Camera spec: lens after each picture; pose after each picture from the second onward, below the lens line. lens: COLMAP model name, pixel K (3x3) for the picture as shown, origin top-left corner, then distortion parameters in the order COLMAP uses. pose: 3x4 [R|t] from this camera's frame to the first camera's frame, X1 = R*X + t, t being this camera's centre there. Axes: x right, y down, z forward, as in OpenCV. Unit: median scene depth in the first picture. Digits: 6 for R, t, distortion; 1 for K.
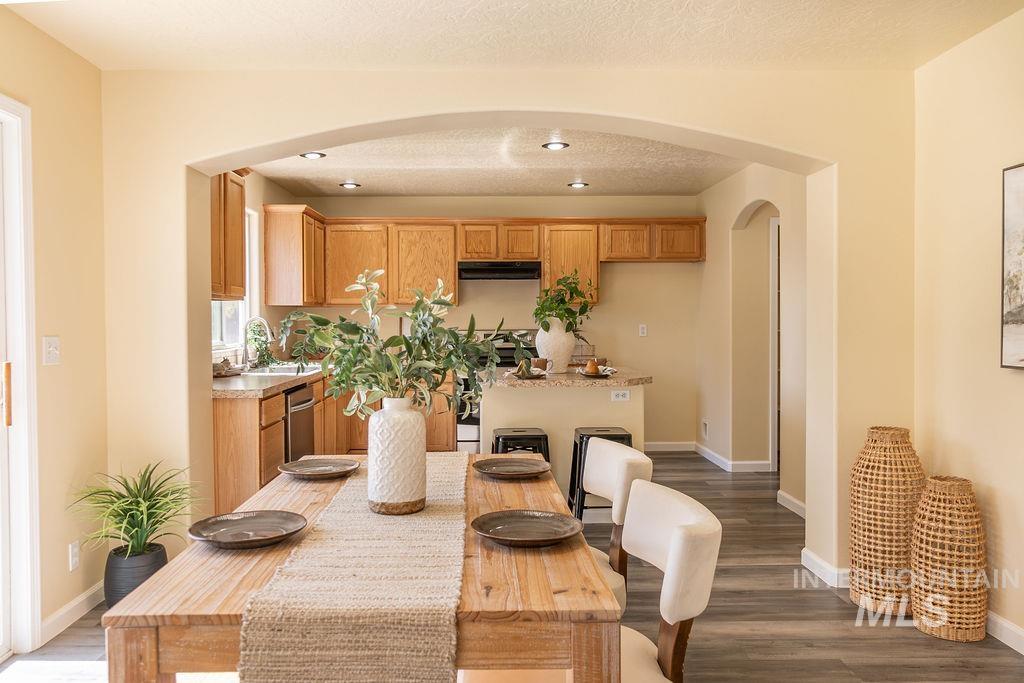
lens RADIAL K [[749.9, 0, 501.9], [0, 749.9, 335.7], [0, 0, 1]] dist [-0.003774, 0.003186]
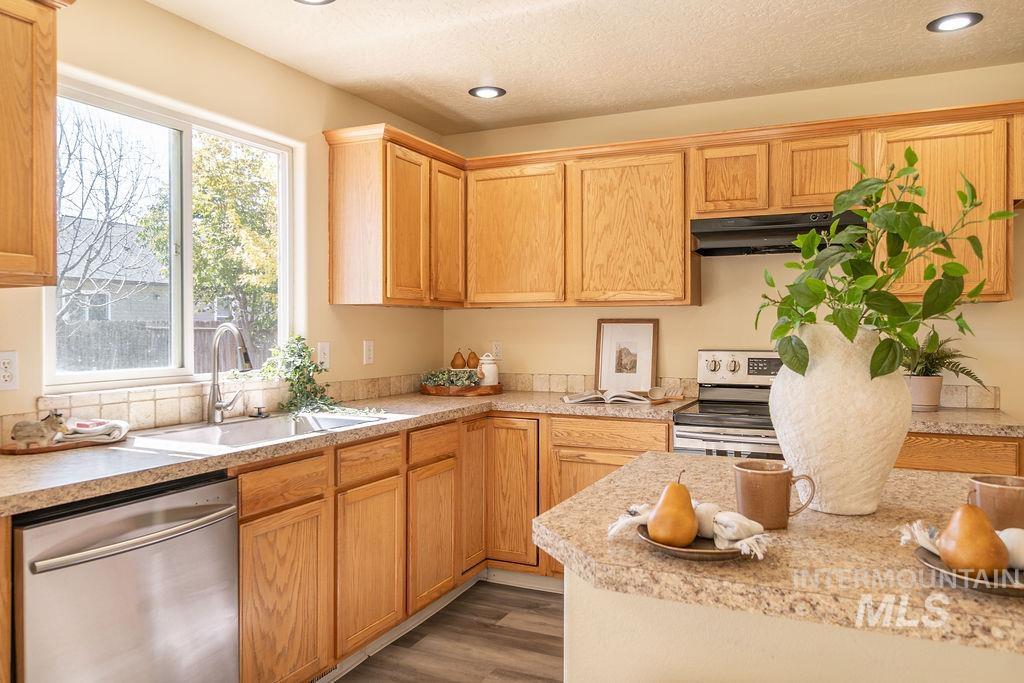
lens RADIAL K [[749.9, 0, 510.5], [0, 749.9, 334.6], [0, 0, 1]] dist [-0.003774, 0.003186]
pose [[0.896229, 0.006799, -0.443540, 0.062088], [-0.013225, 0.999848, -0.011396, -0.010909], [0.443395, 0.016079, 0.896182, 0.478784]]
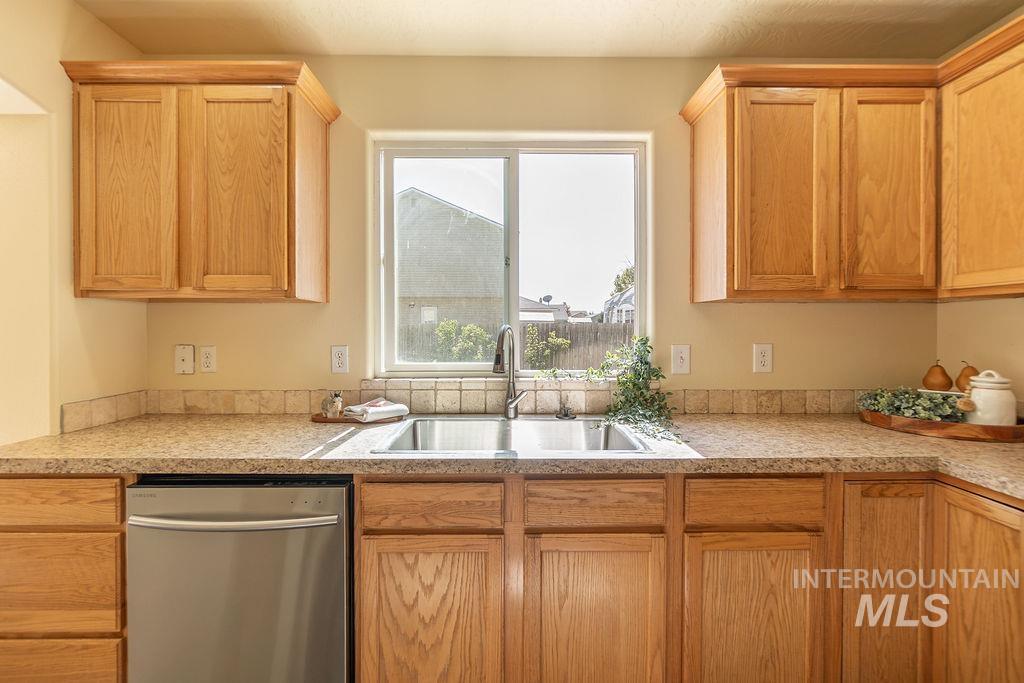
lens RADIAL K [[445.8, 0, 508.4], [0, 445.8, 331.8], [0, 0, 1]] dist [-0.010594, 0.002712]
pose [[-0.011171, 0.010969, -0.999877, -0.003479], [-0.023321, 0.999665, 0.011227, -0.018567], [0.999666, 0.023443, -0.010912, 0.779285]]
